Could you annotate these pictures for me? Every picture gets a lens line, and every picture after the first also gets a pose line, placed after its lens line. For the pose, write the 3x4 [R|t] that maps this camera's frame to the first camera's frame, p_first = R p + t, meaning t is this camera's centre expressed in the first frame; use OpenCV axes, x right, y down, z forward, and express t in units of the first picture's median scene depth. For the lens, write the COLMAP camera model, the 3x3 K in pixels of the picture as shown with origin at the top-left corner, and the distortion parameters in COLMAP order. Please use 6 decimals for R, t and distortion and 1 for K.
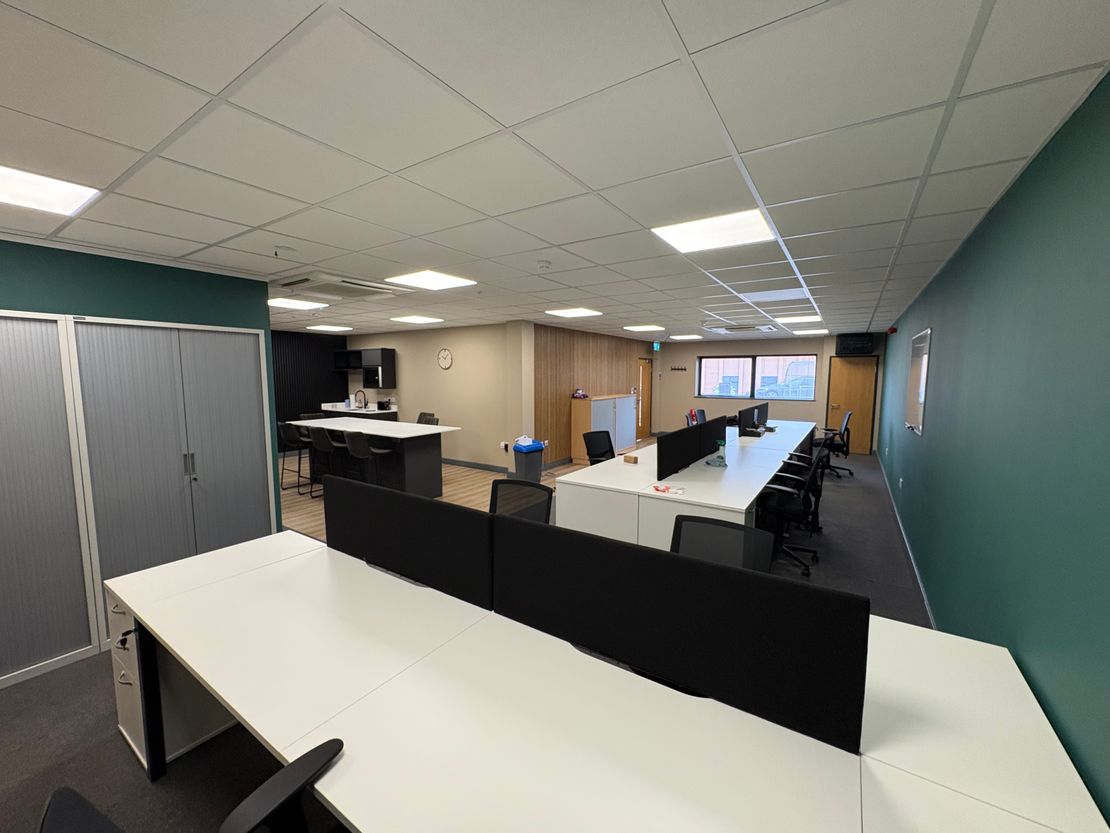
lens RADIAL K [[444.0, 0, 555.7], [0, 444.0, 416.2], [0, 0, 1]] dist [-0.000897, -0.000016]
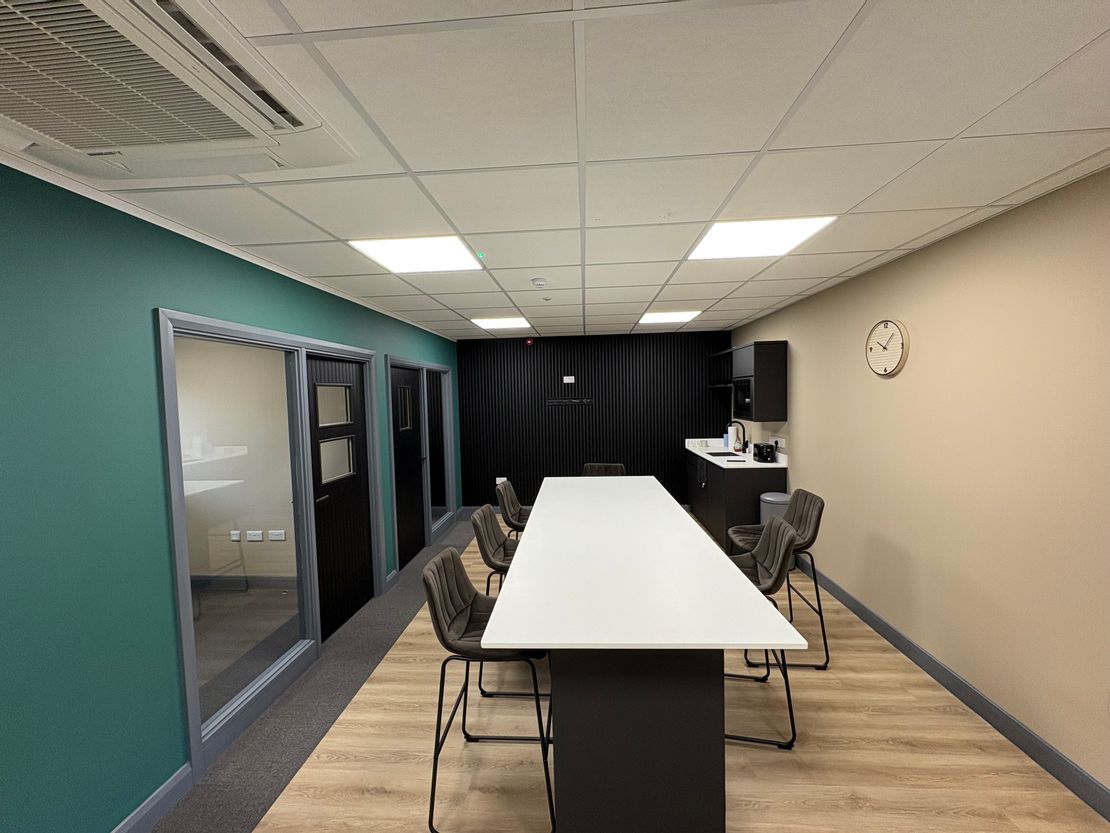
lens RADIAL K [[444.0, 0, 552.9], [0, 444.0, 416.9], [0, 0, 1]] dist [-0.000897, -0.000016]
pose [[0.490248, 0.026365, -0.871184, -0.058241], [-0.056202, 0.998418, -0.001412, -0.051347], [0.869769, 0.049654, 0.490954, 0.531741]]
